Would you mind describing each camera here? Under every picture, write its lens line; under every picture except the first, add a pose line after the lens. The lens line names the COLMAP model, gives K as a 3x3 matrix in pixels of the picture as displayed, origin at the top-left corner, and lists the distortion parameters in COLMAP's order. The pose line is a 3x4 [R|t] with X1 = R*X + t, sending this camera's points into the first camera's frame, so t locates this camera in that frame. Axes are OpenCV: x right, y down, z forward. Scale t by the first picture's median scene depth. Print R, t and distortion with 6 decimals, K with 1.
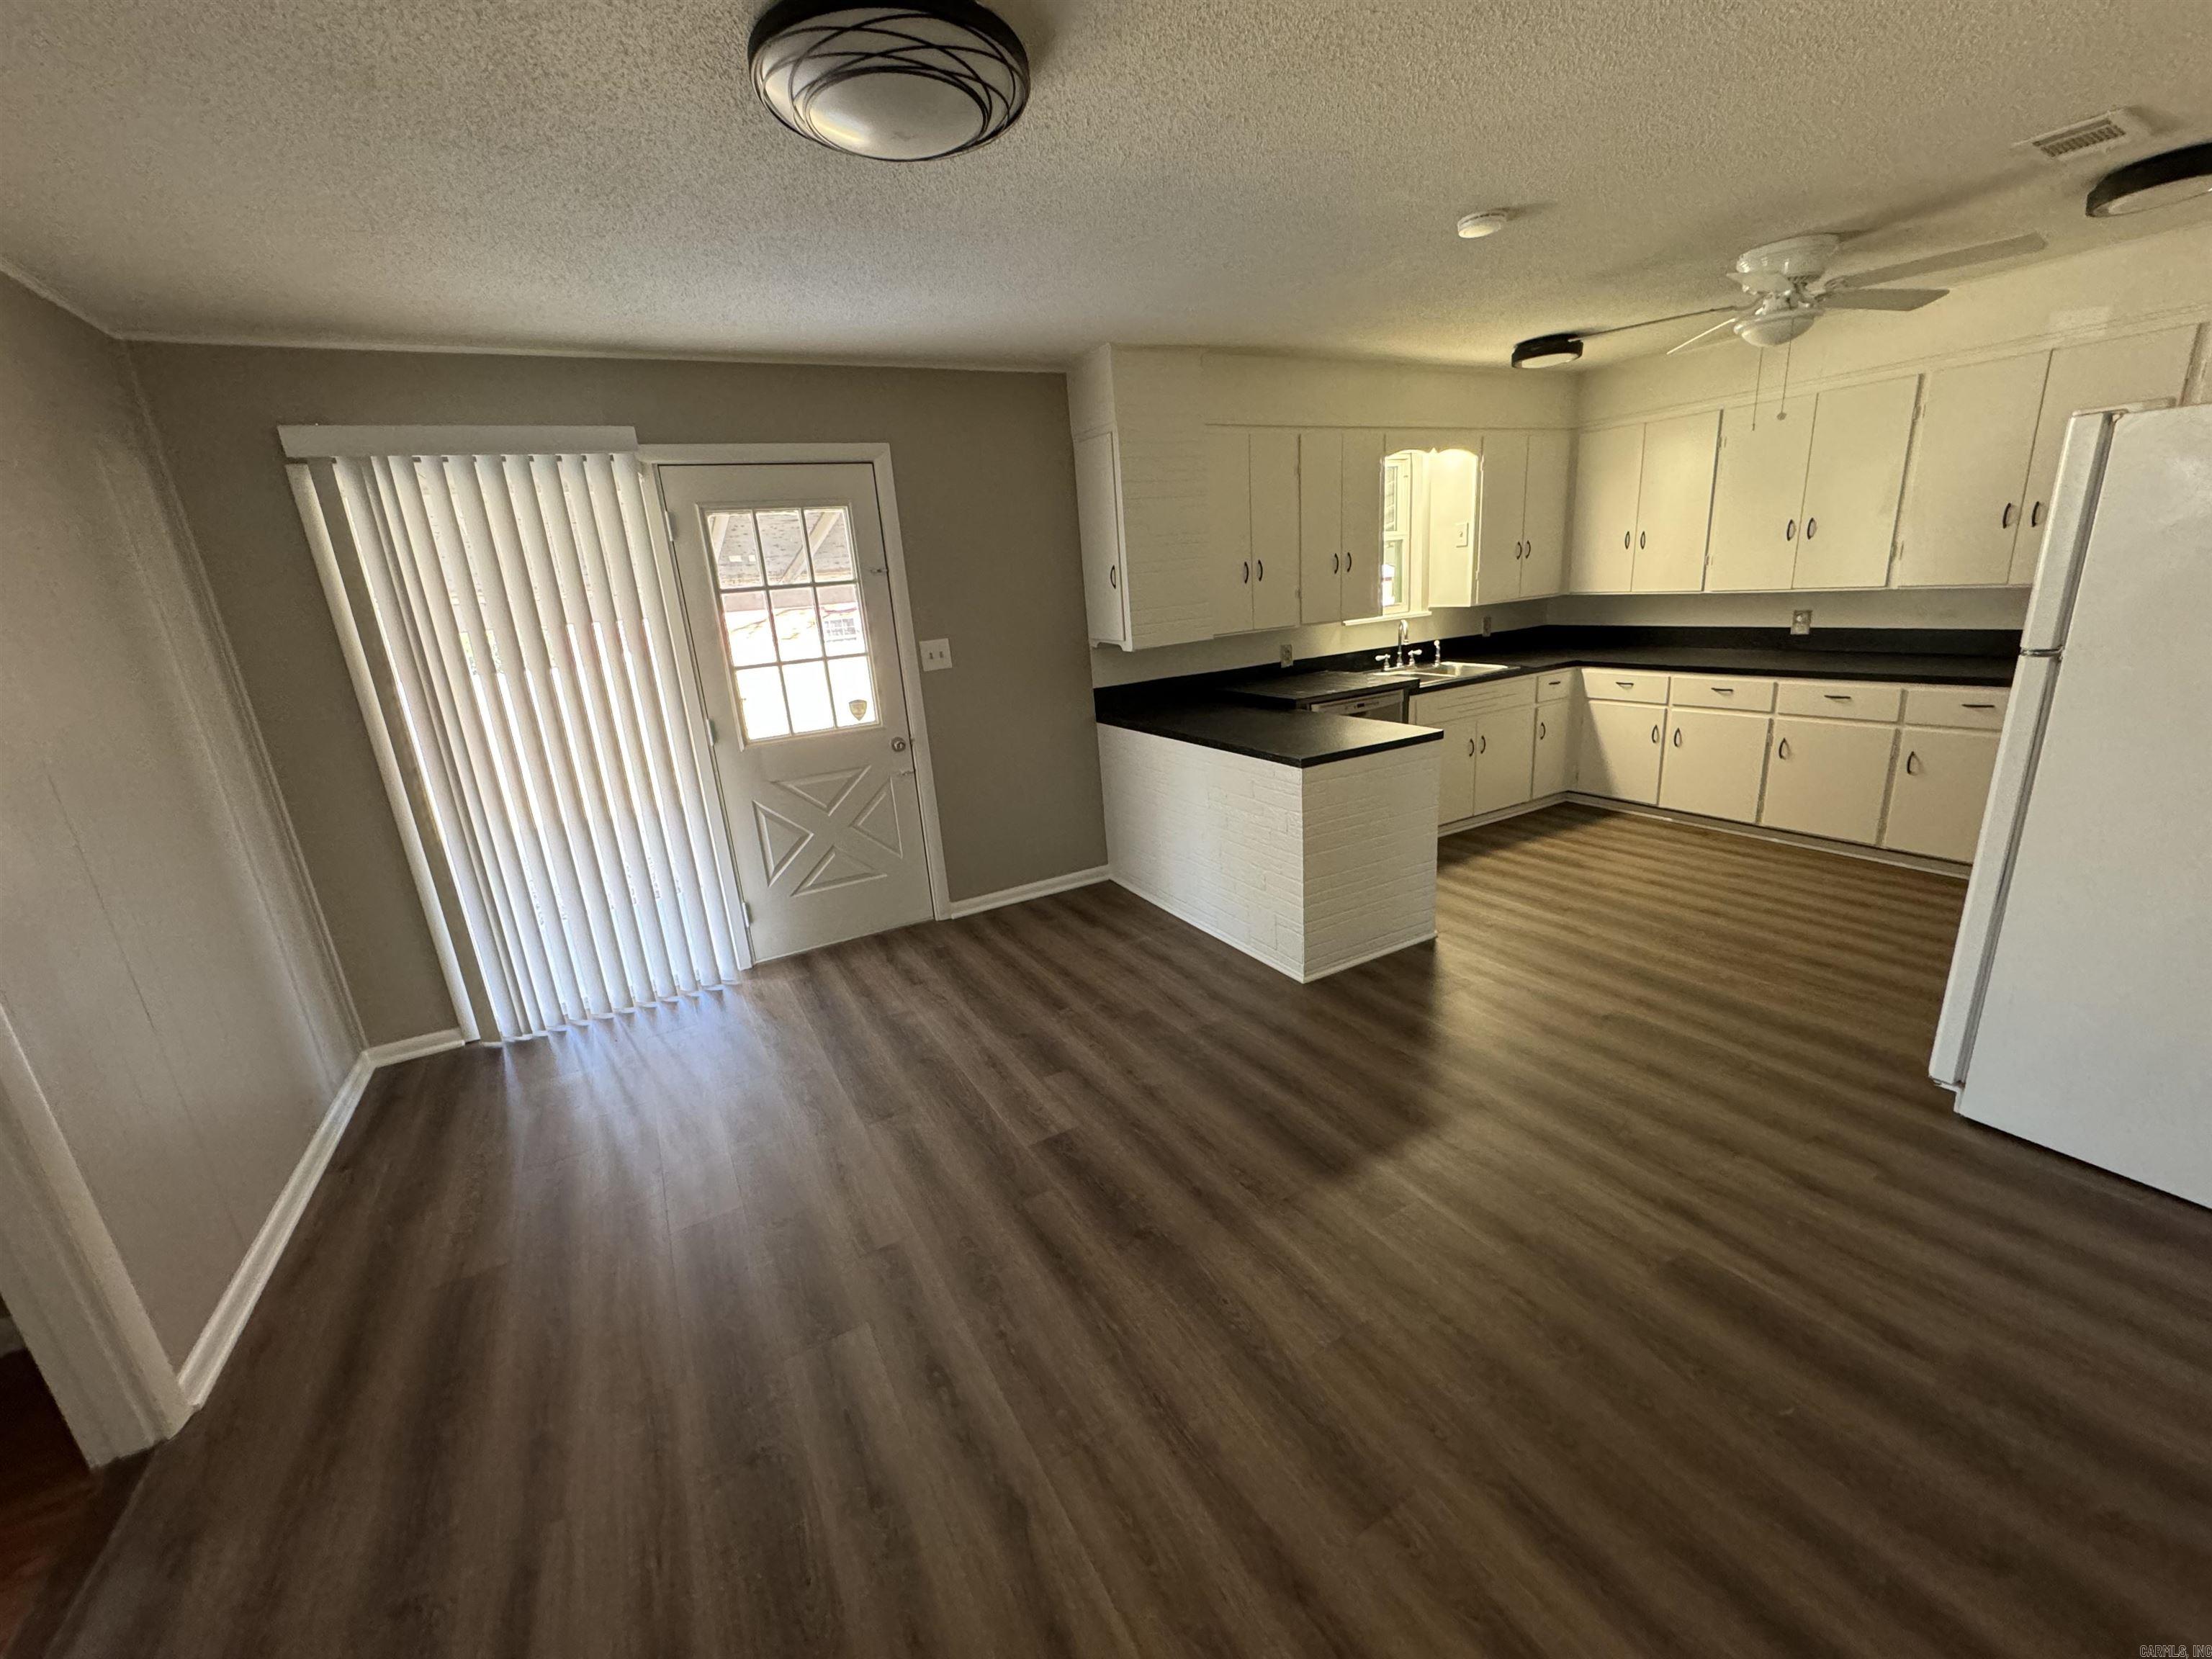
lens RADIAL K [[883.6, 0, 1105.4], [0, 883.6, 833.1], [0, 0, 1]] dist [-0.000672, -0.000219]
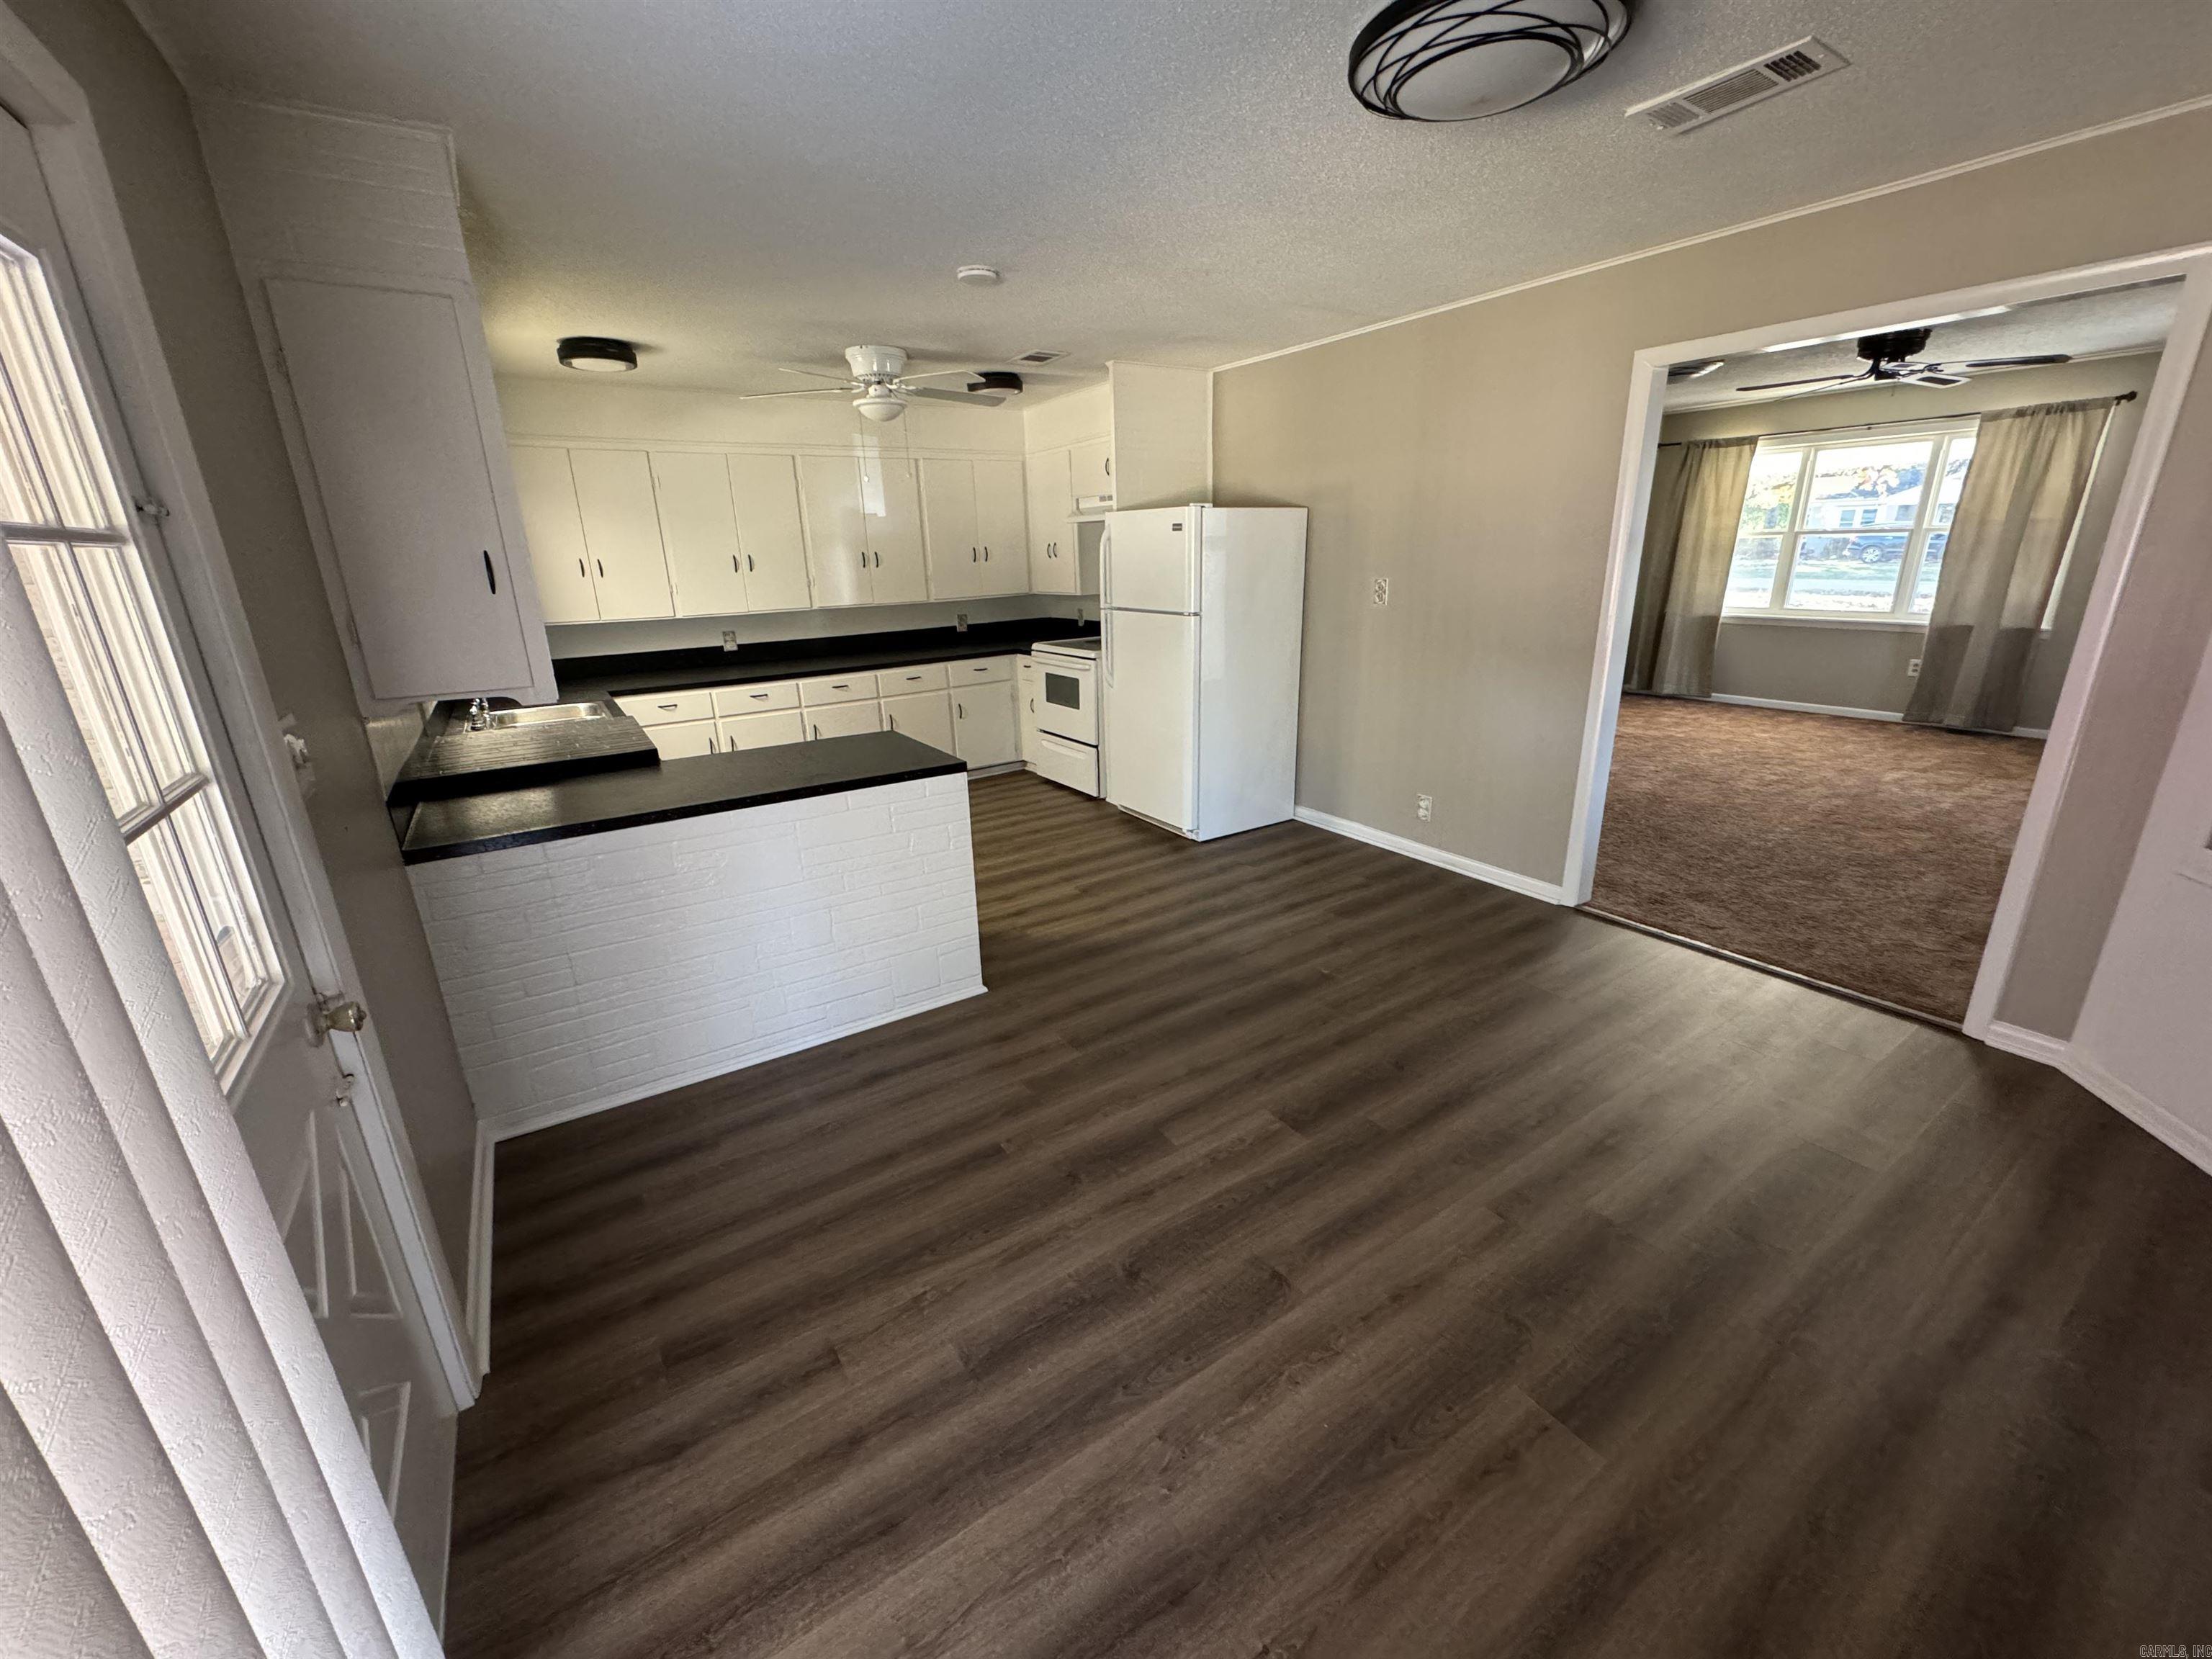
lens RADIAL K [[883.6, 0, 1105.4], [0, 883.6, 833.1], [0, 0, 1]] dist [-0.000672, -0.000219]
pose [[-0.073986, -0.236232, 0.968876, -0.553771], [0.311412, 0.917483, 0.247482, -0.152851], [-0.947391, 0.320029, 0.005685, 0.662073]]
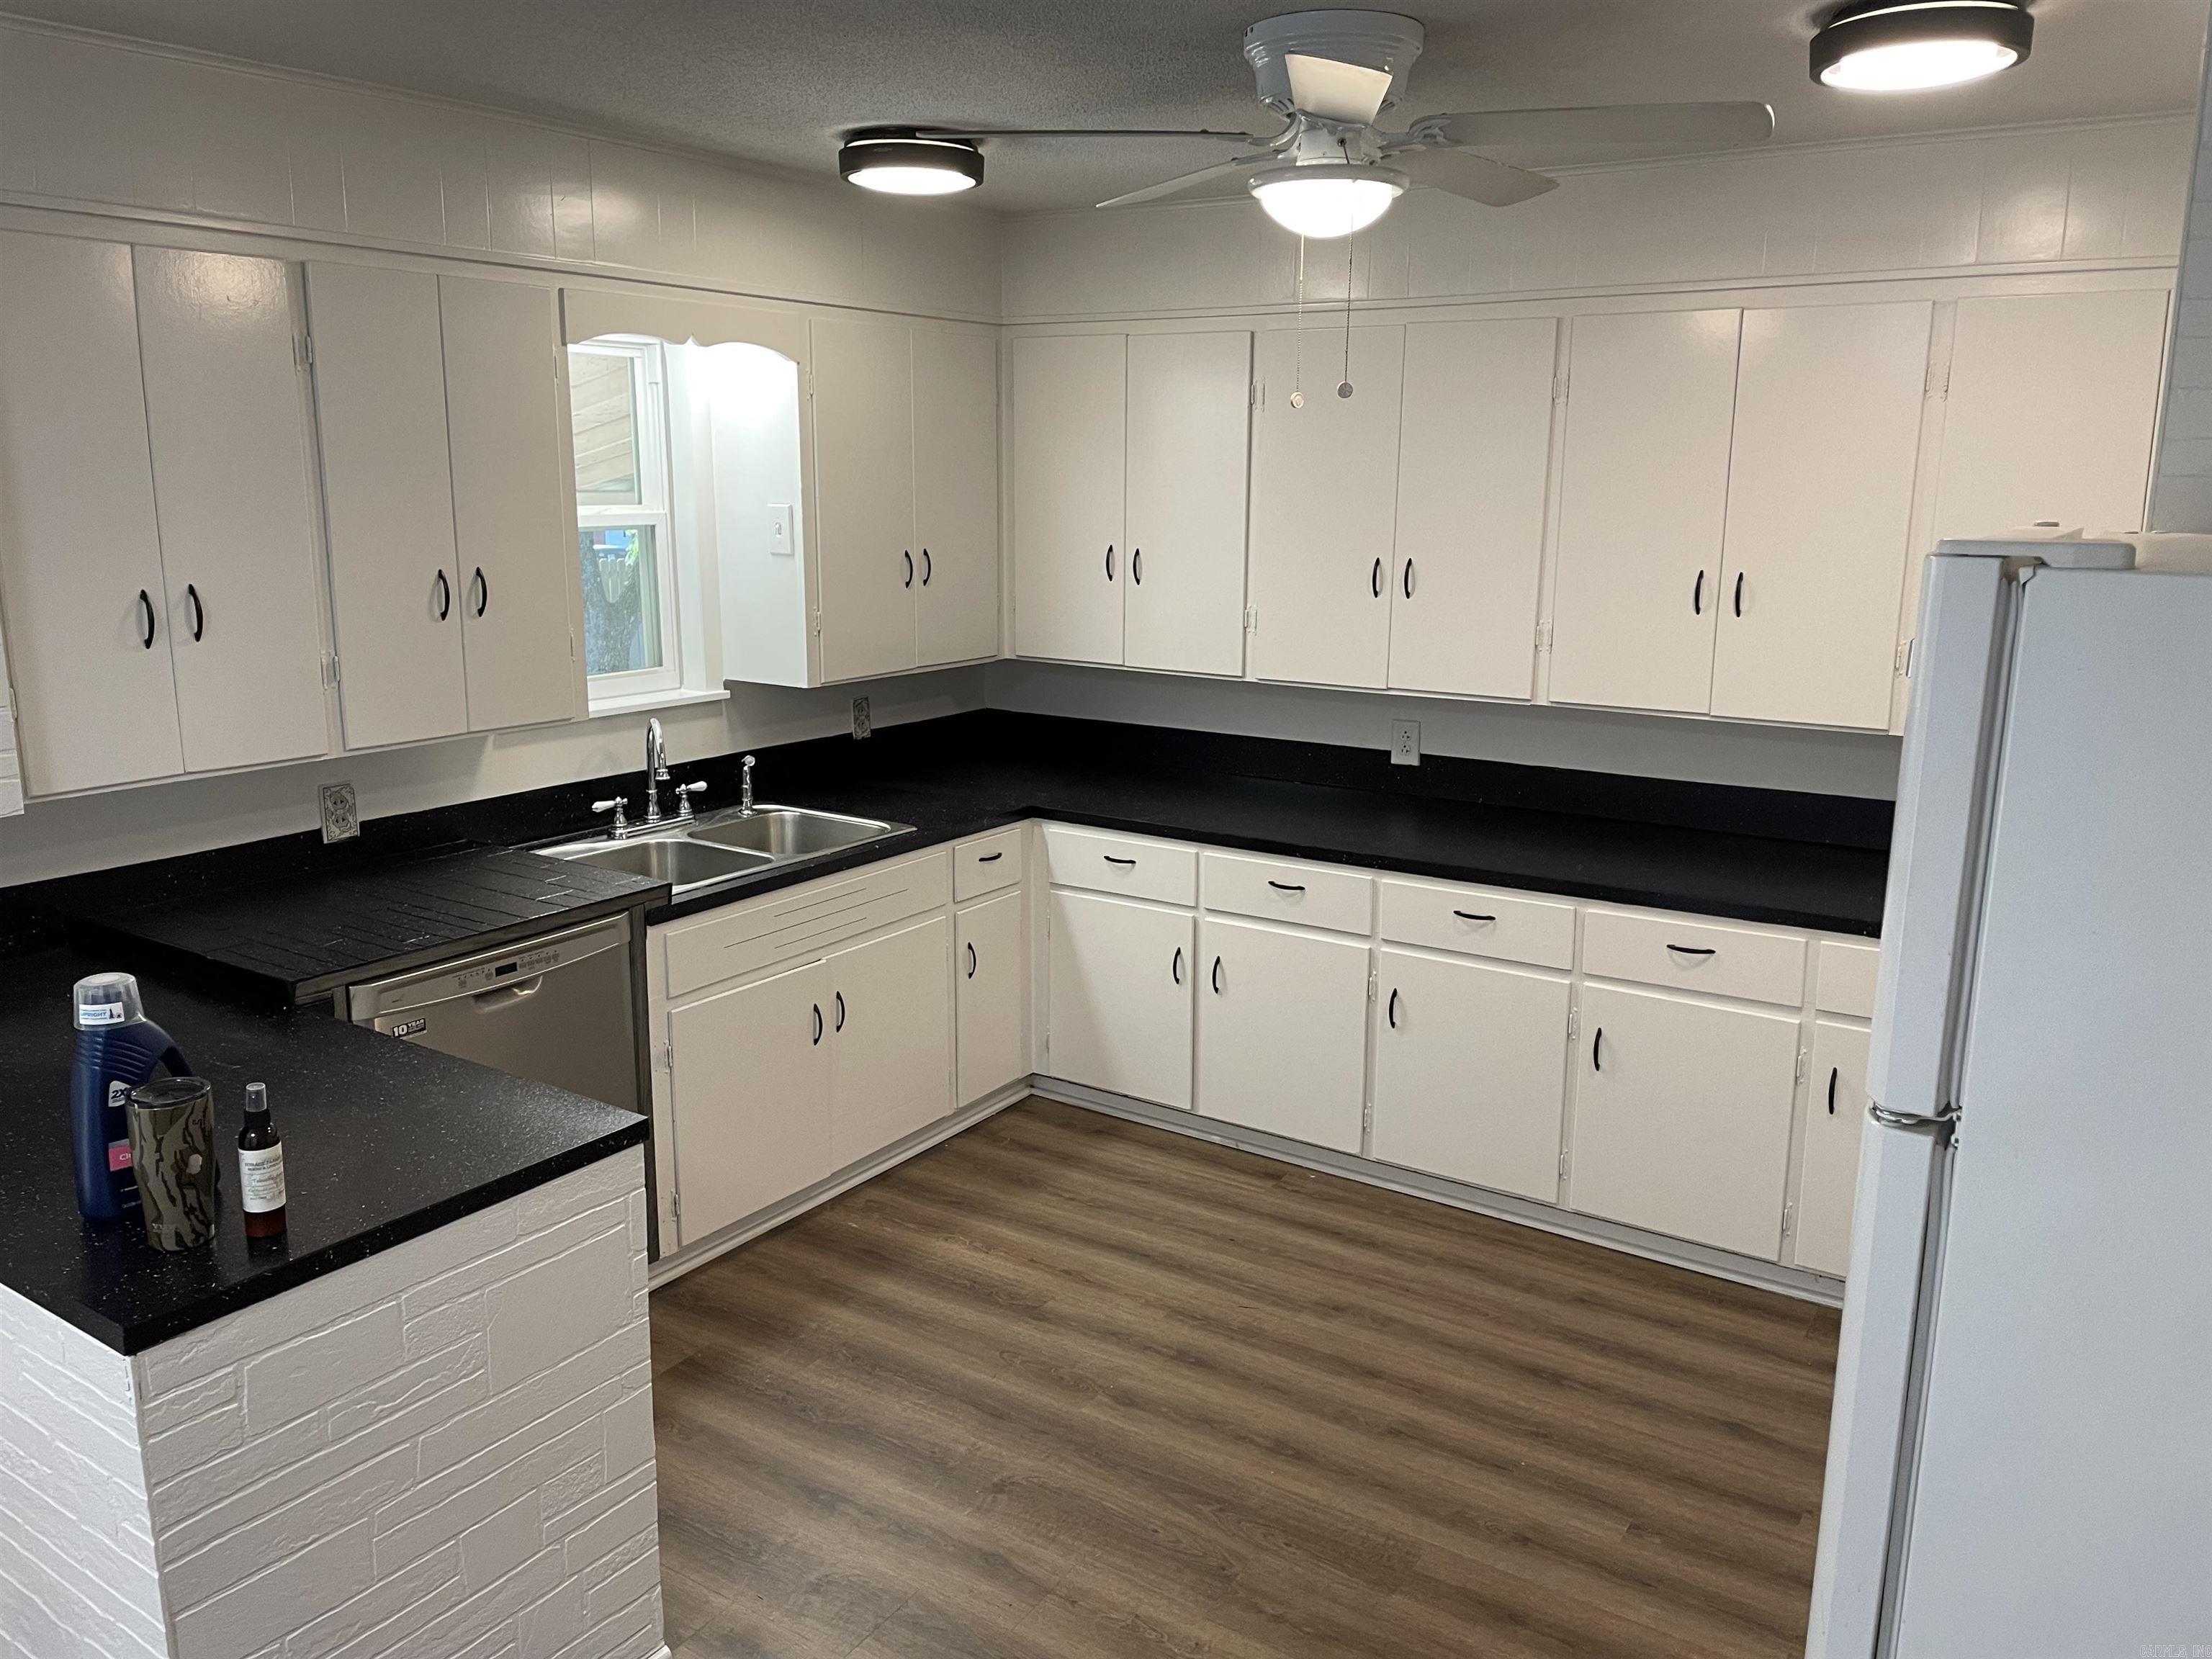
lens RADIAL K [[1682.8, 0, 1106.0], [0, 1682.8, 829.5], [0, 0, 1]] dist [0.057044, 0.000312]
pose [[0.885366, -0.015310, 0.464642, 0.181806], [0.055789, 0.995734, -0.073495, -0.138910], [-0.461534, 0.090991, 0.882443, 0.225679]]
